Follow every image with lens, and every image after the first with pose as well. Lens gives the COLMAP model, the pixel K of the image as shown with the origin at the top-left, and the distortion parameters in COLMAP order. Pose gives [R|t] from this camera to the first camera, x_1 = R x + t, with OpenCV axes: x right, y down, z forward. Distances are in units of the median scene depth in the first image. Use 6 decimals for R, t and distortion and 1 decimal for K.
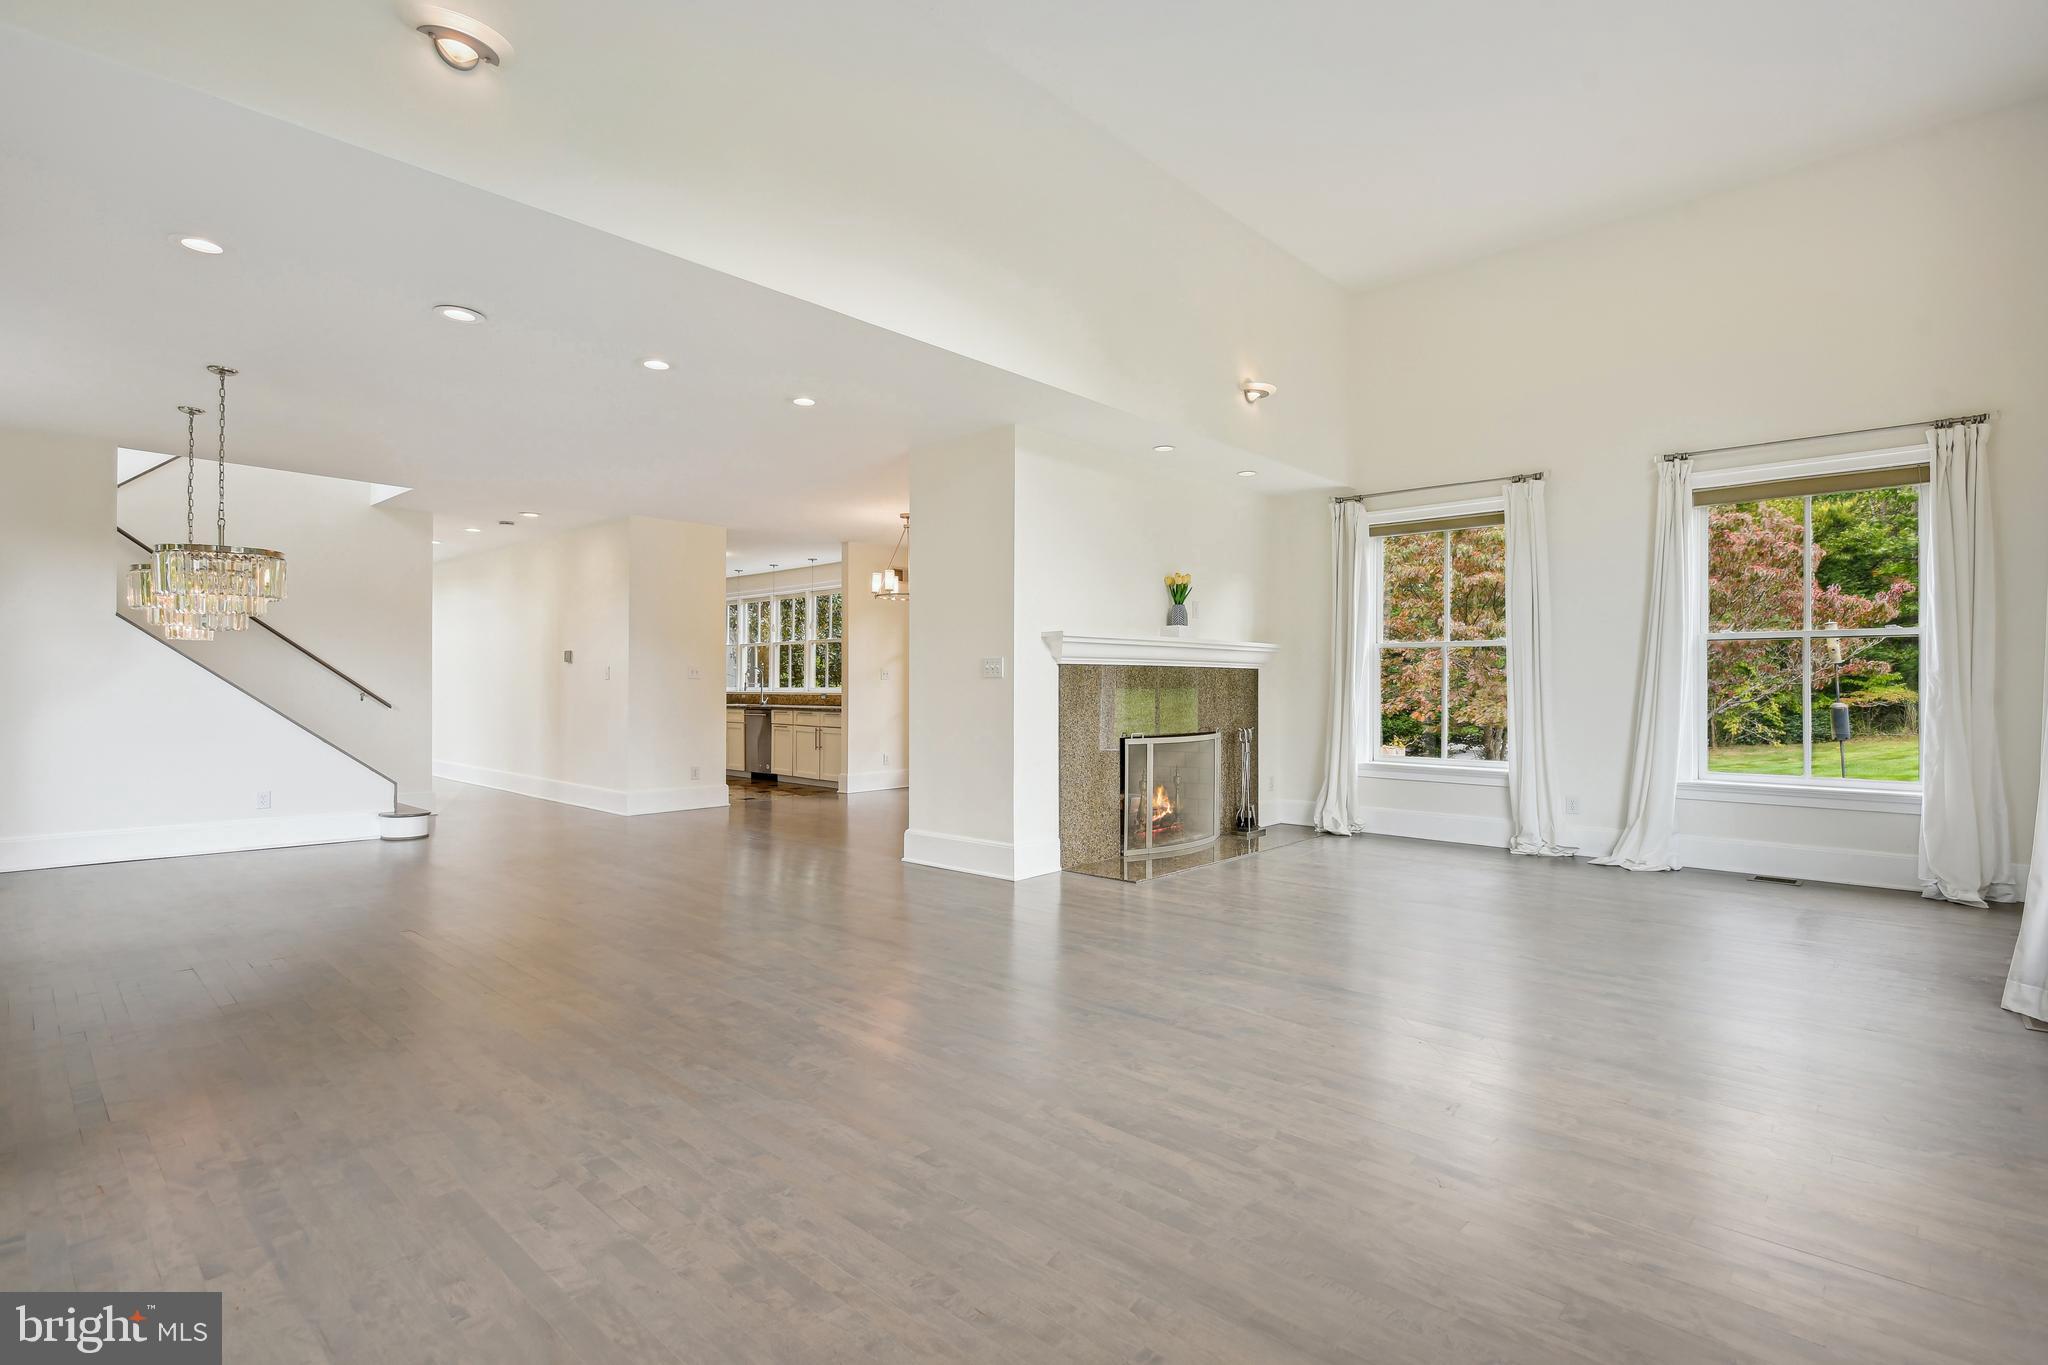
lens RADIAL K [[981.0, 0, 1016.1], [0, 981.0, 676.3], [0, 0, 1]] dist [-0.002788, -0.000005]
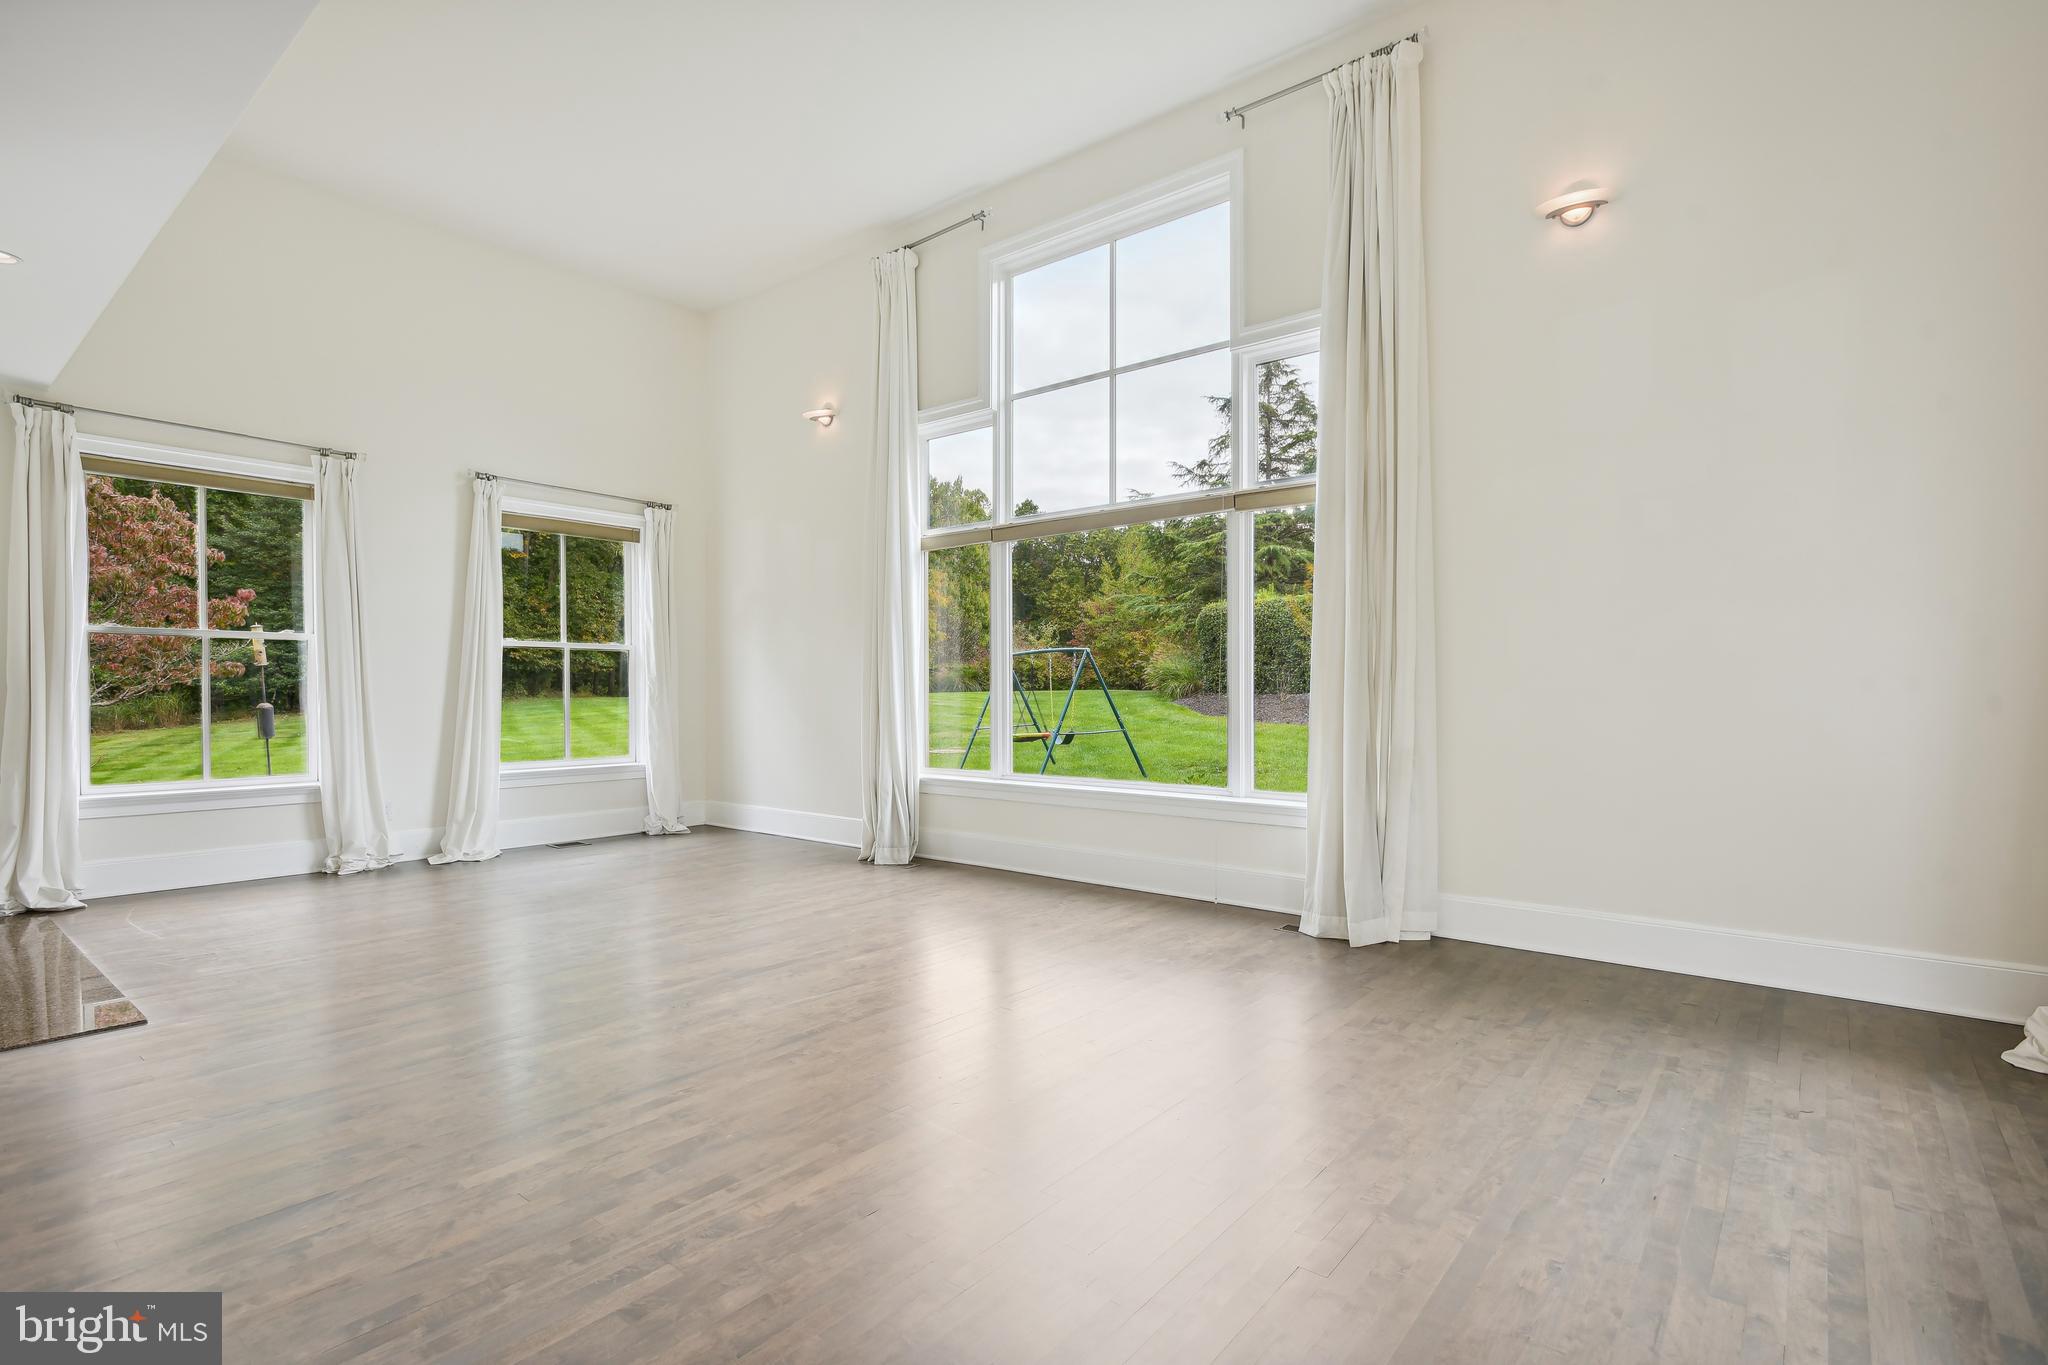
lens RADIAL K [[985.9, 0, 1024.0], [0, 985.9, 682.5], [0, 0, 1]] dist [-0.002149, -0.000248]
pose [[-0.071970, 0.003461, 0.997401, -0.730745], [-0.008026, 0.999960, -0.004049, 0.007474], [-0.997374, -0.008296, -0.071940, 0.755400]]
